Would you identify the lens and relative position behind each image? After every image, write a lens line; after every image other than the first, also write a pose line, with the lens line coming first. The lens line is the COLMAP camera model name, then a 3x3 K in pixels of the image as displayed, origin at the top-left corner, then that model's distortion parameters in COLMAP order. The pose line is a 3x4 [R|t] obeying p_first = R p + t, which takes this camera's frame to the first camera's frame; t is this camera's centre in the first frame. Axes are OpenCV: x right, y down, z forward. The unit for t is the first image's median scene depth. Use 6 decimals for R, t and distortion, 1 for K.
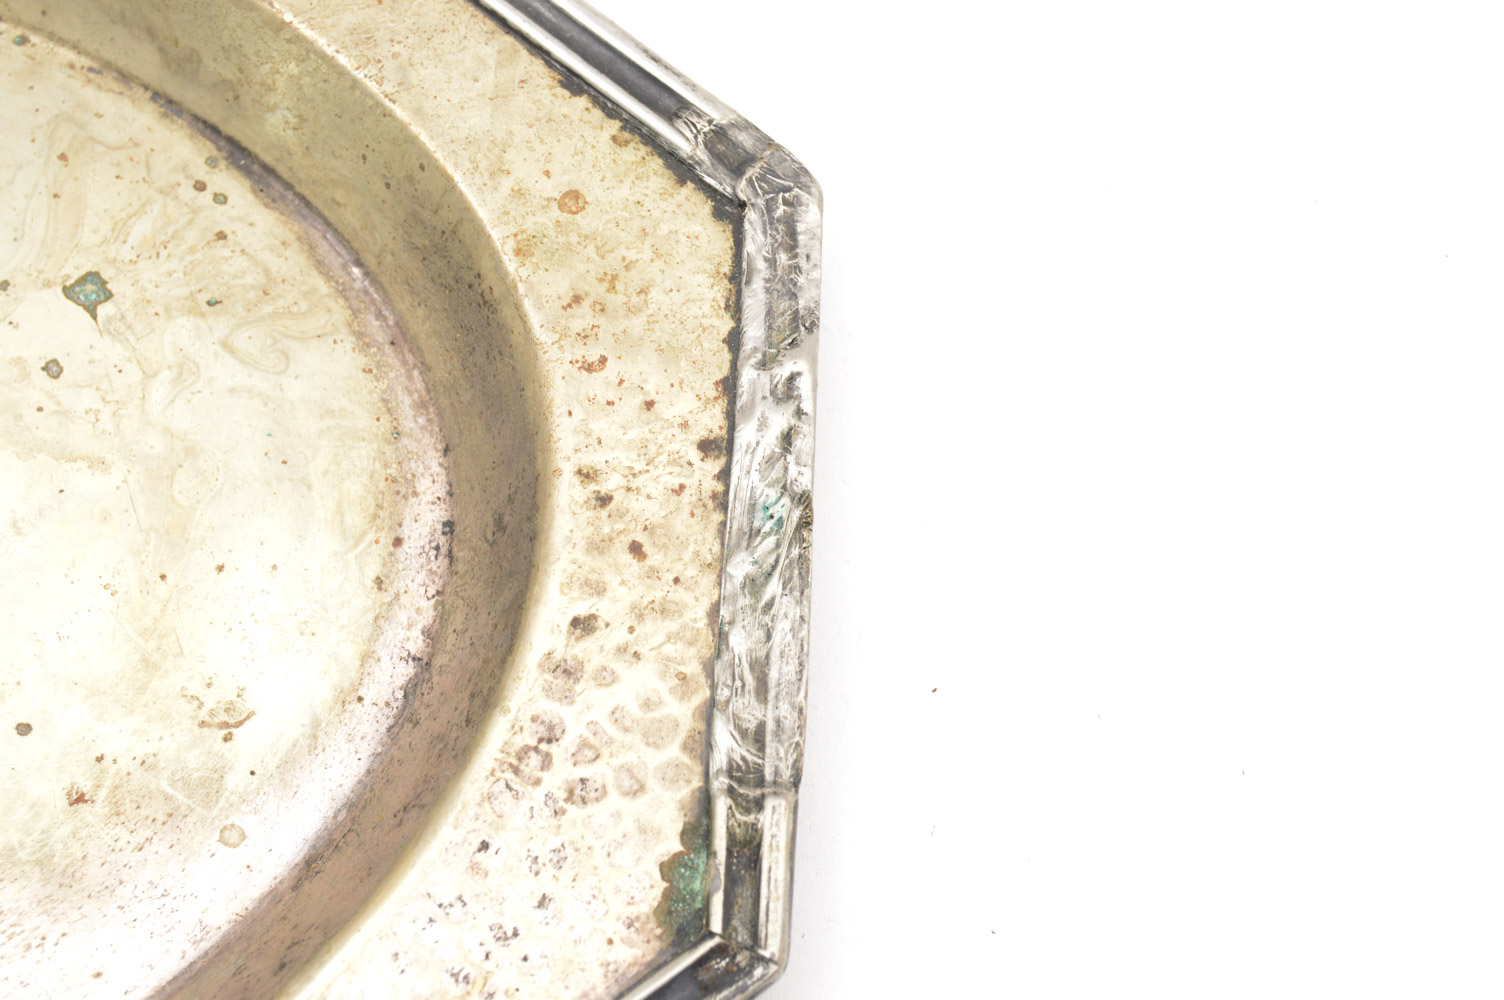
lens RADIAL K [[2495.9, 0, 750.6], [0, 2495.9, 500.6], [0, 0, 1]] dist [-0.033758, 0.000000]
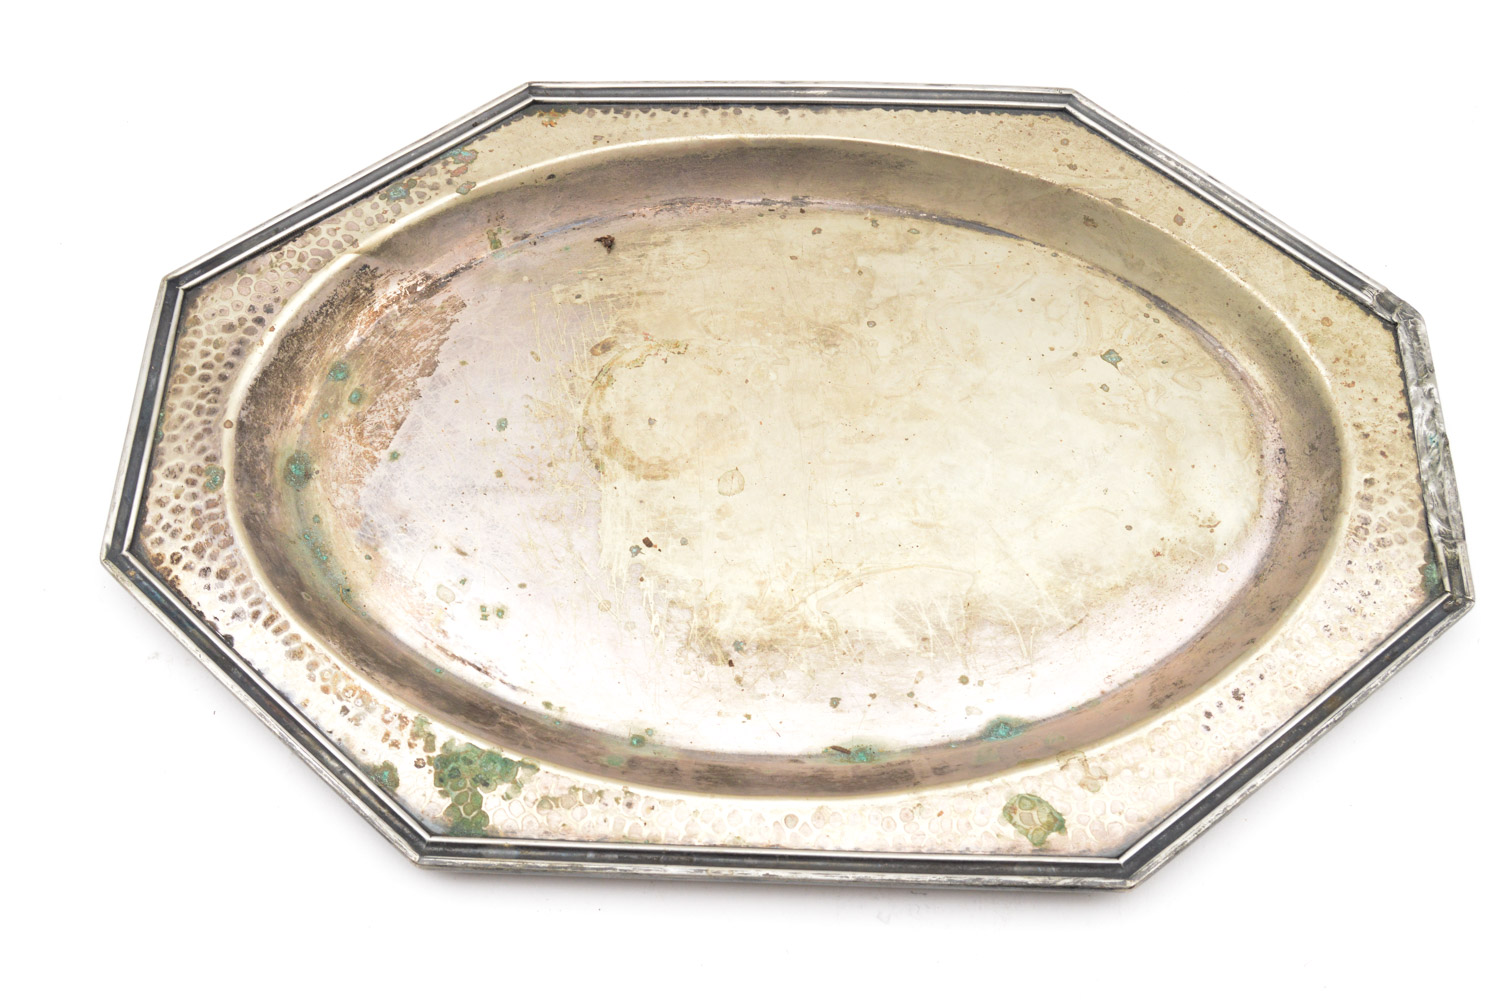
lens RADIAL K [[1709.7, 0, 752.4], [0, 1709.7, 498.2], [0, 0, 1]] dist [-0.052086, 0.000000]
pose [[0.998762, 0.006471, 0.049315, -0.745253], [-0.003543, 0.998238, -0.059226, 0.163089], [-0.049611, 0.058978, 0.997026, -0.673142]]
